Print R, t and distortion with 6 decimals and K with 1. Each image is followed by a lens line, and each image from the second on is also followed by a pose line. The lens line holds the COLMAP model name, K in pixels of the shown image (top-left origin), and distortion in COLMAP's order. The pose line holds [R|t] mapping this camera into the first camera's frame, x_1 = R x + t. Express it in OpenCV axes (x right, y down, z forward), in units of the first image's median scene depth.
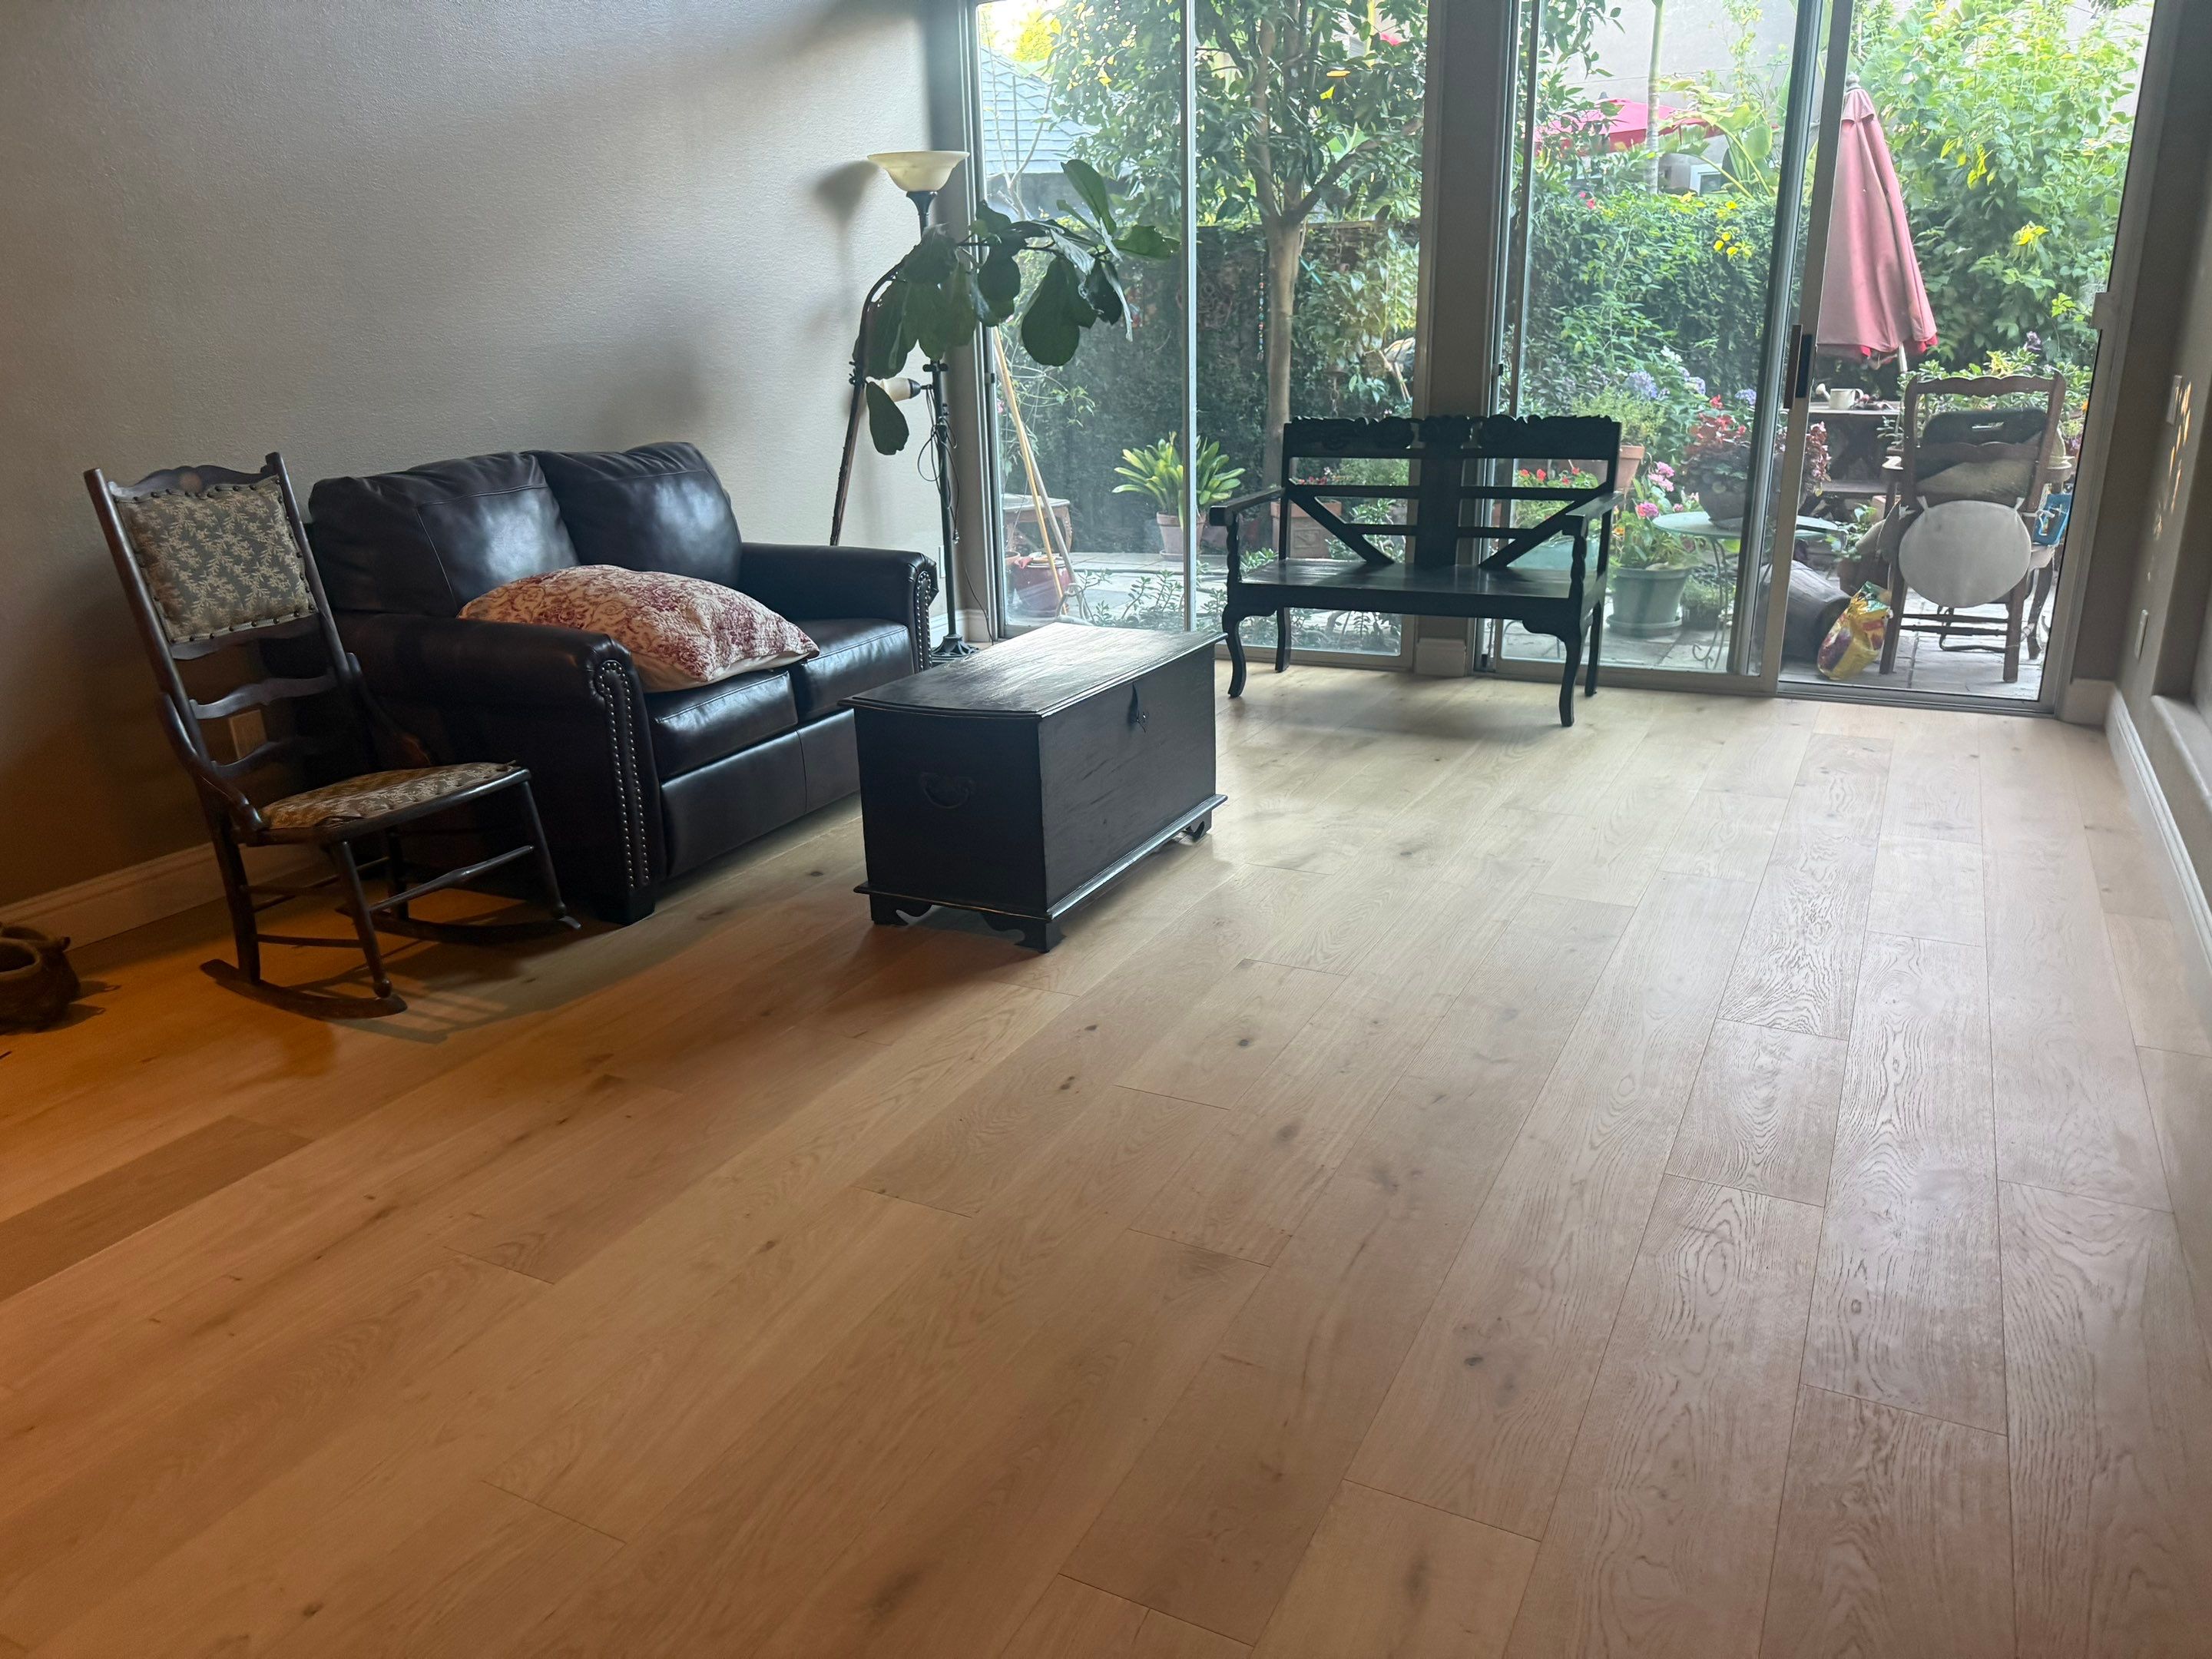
lens RADIAL K [[1554.5, 0, 1106.0], [0, 1554.5, 829.5], [0, 0, 1]] dist [0.047962, -0.049727]
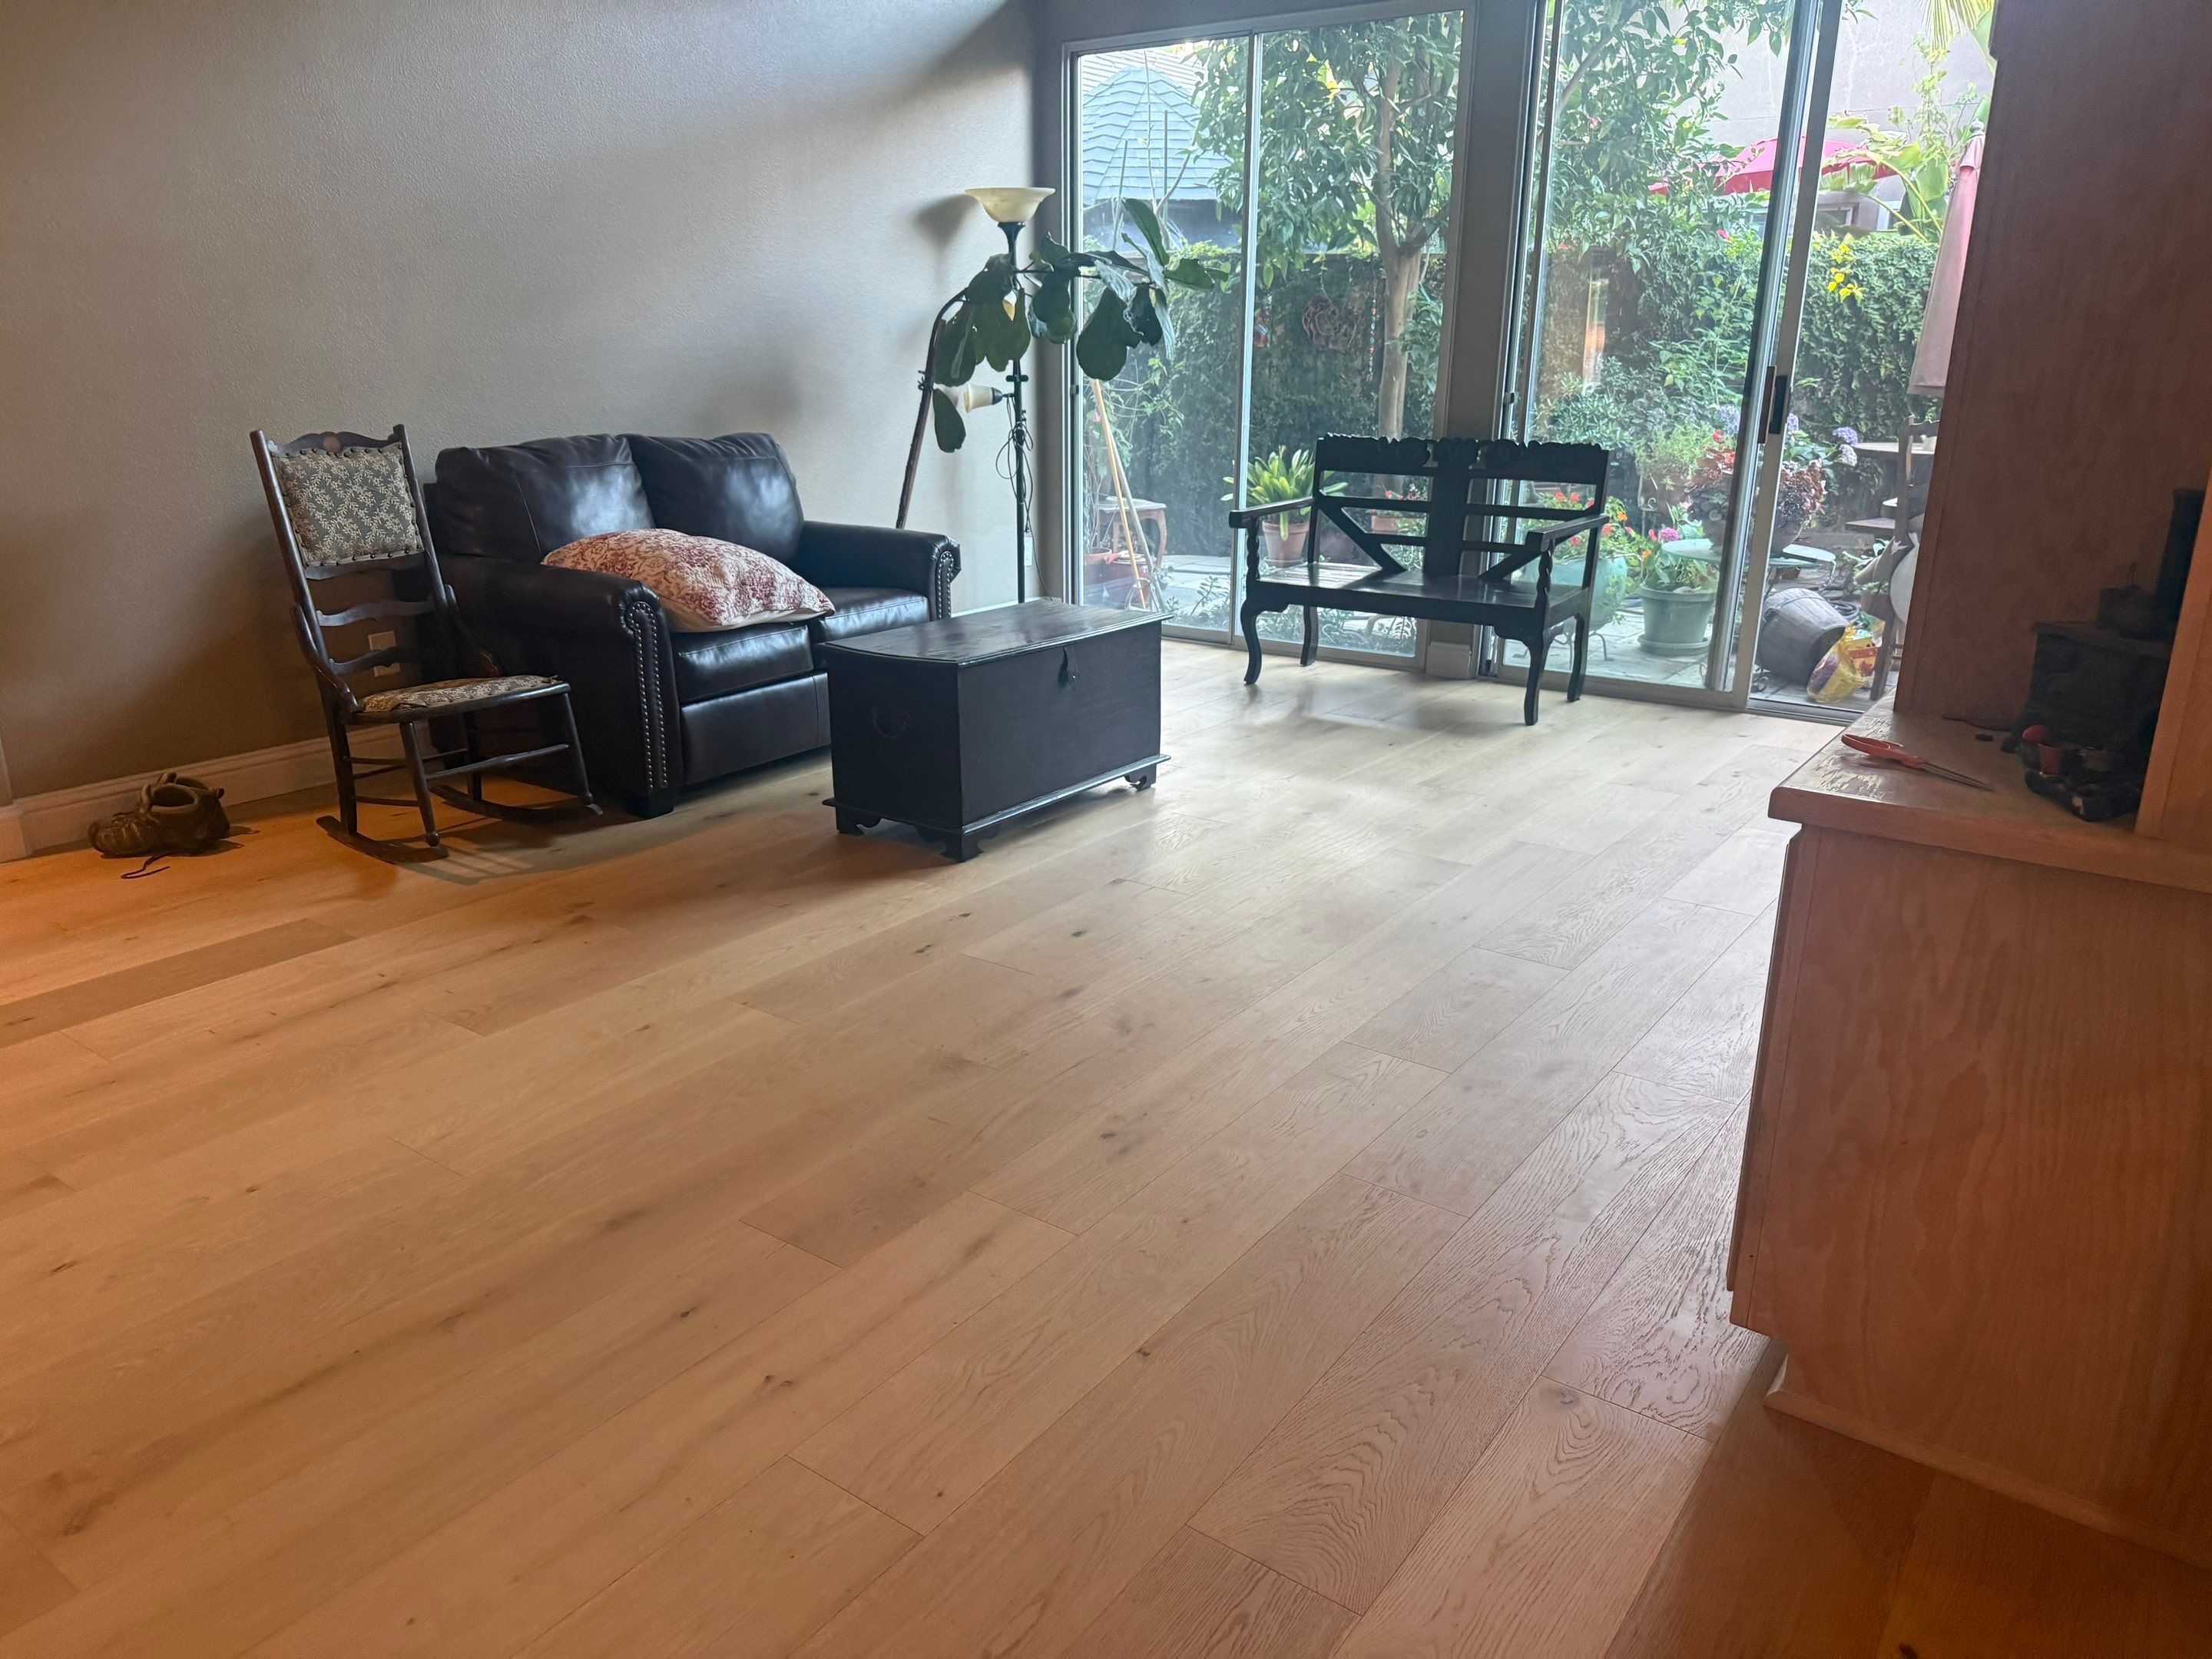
lens RADIAL K [[1554.5, 0, 1106.0], [0, 1554.5, 829.5], [0, 0, 1]] dist [0.047962, -0.049727]
pose [[0.988348, 0.074465, -0.132752, 0.200530], [-0.075423, 0.997149, -0.002199, 0.041695], [0.132209, 0.012186, 0.991147, -0.161770]]
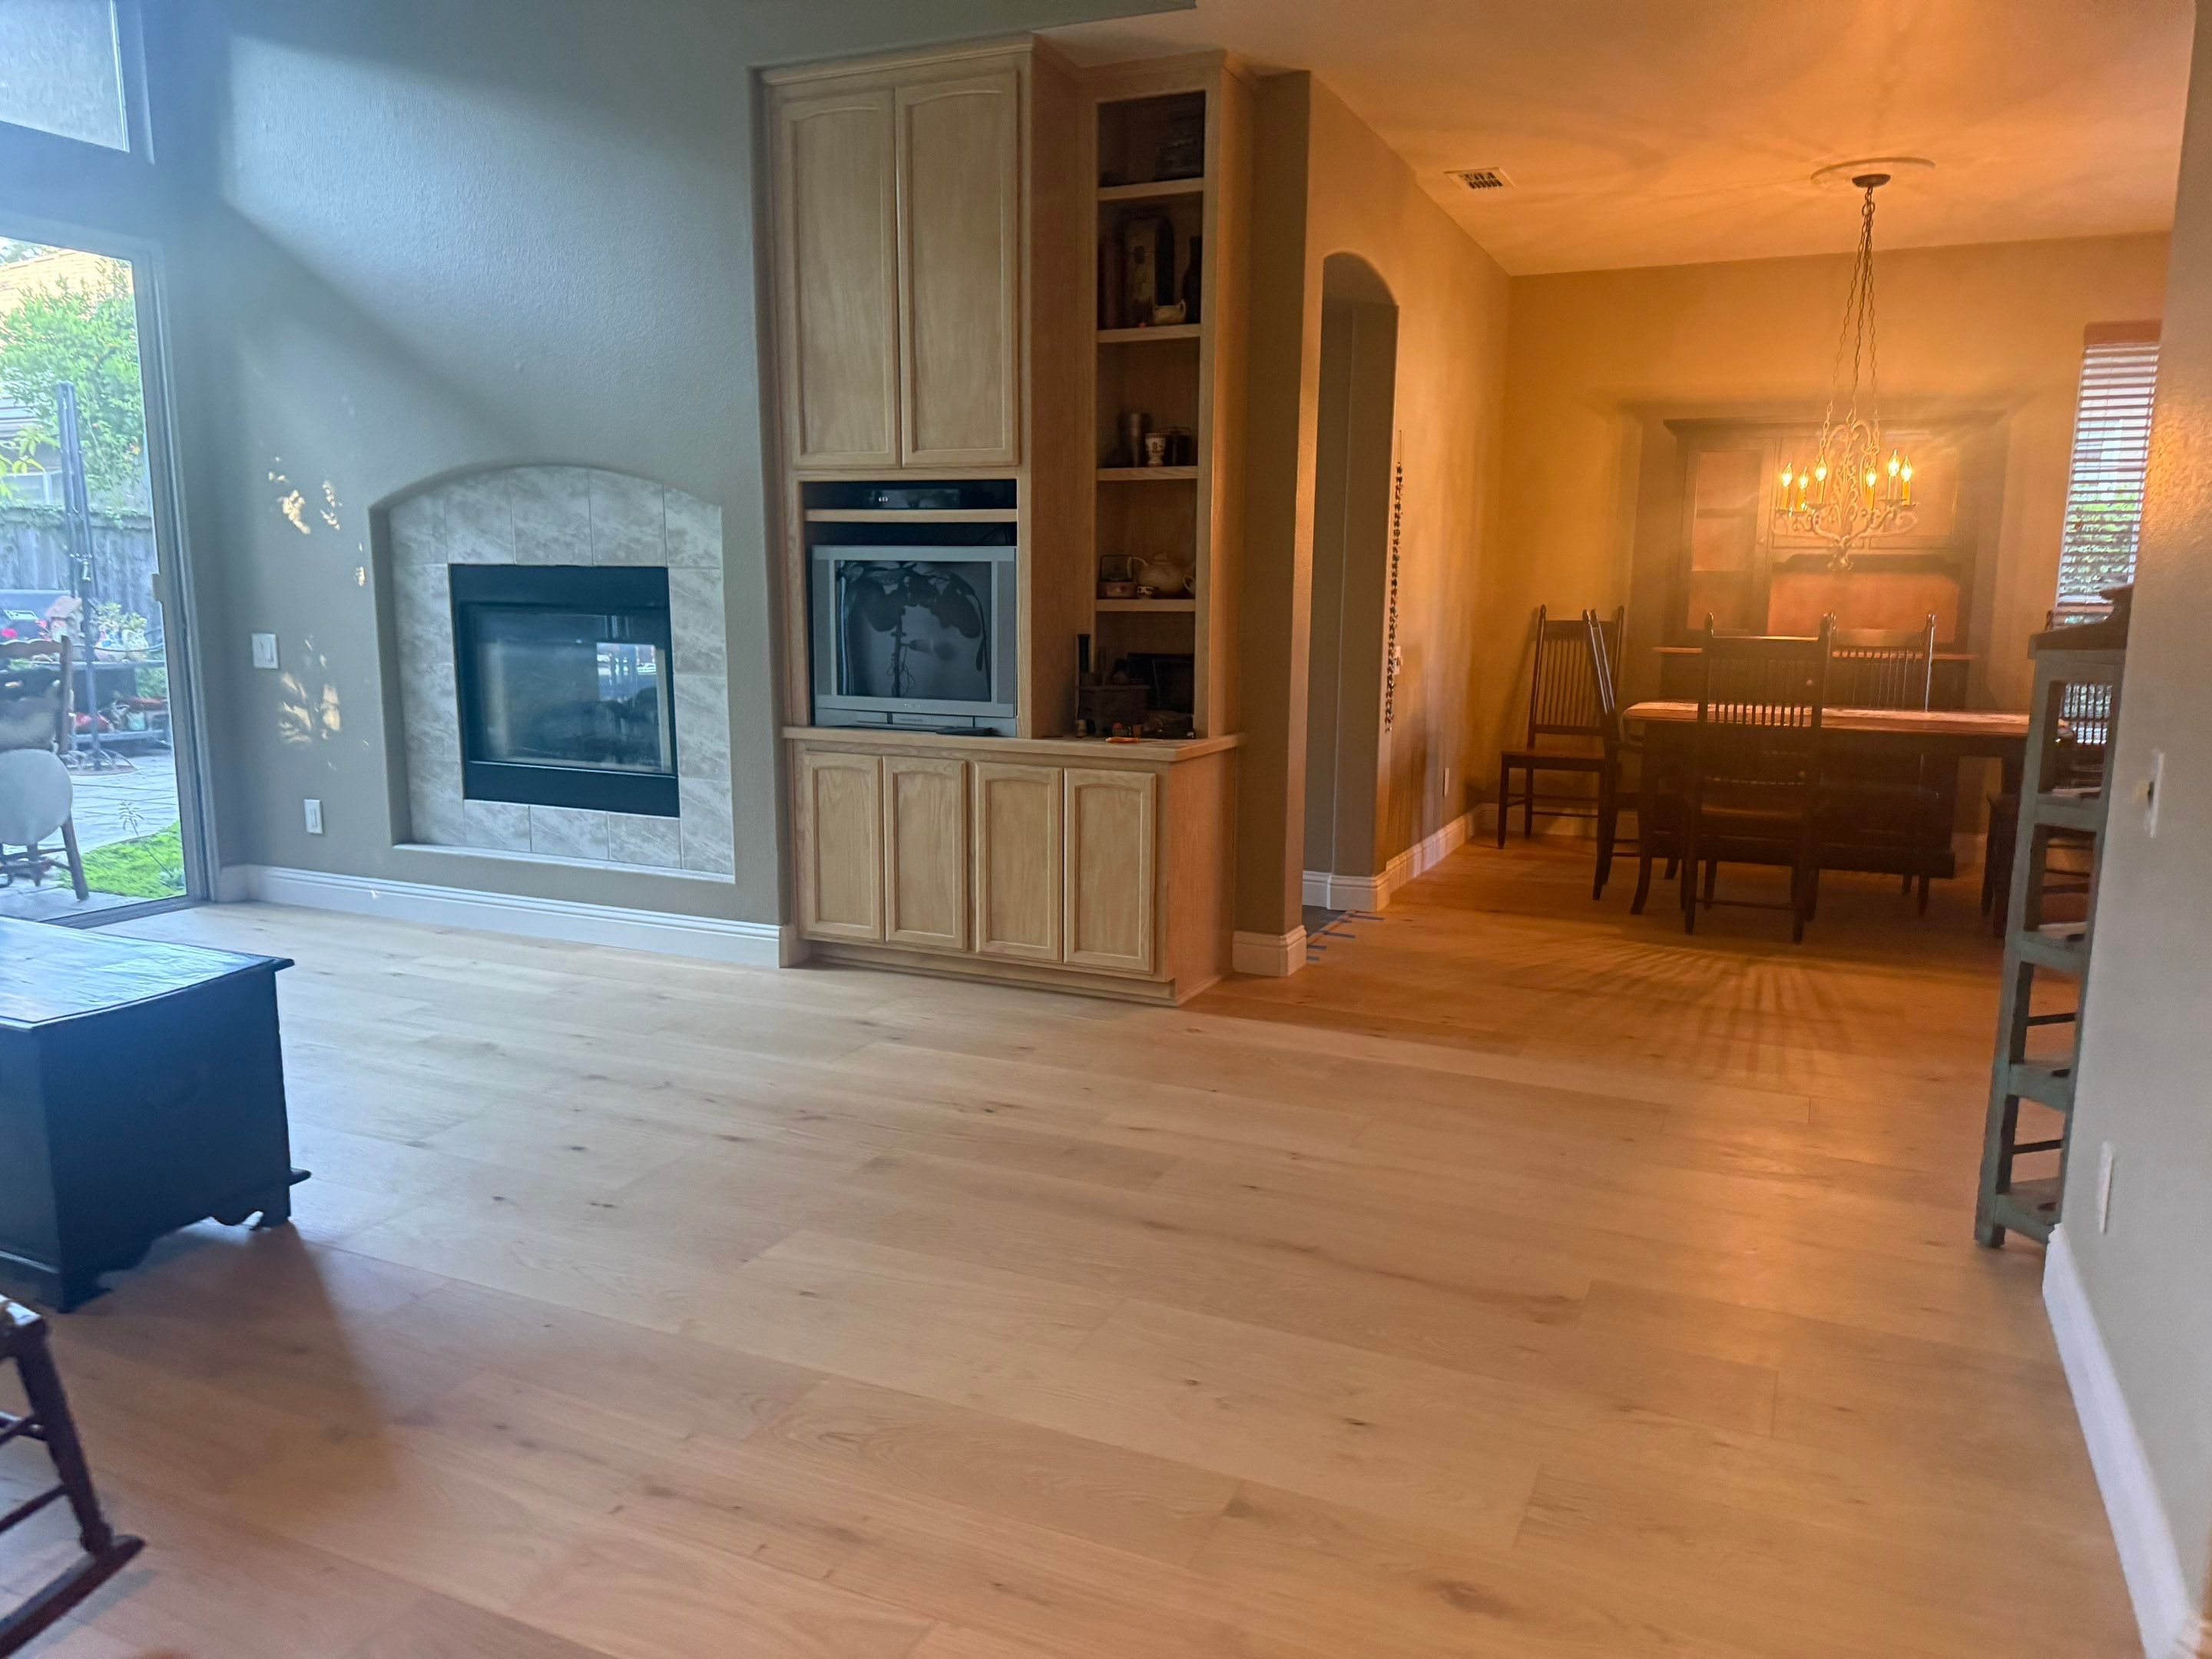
lens RADIAL K [[1554.5, 0, 1106.0], [0, 1554.5, 829.5], [0, 0, 1]] dist [0.047962, -0.049727]
pose [[-0.043658, -0.134657, 0.989930, -0.829714], [0.306113, 0.941412, 0.141557, -0.107986], [-0.950993, 0.309211, 0.000120, 0.392658]]
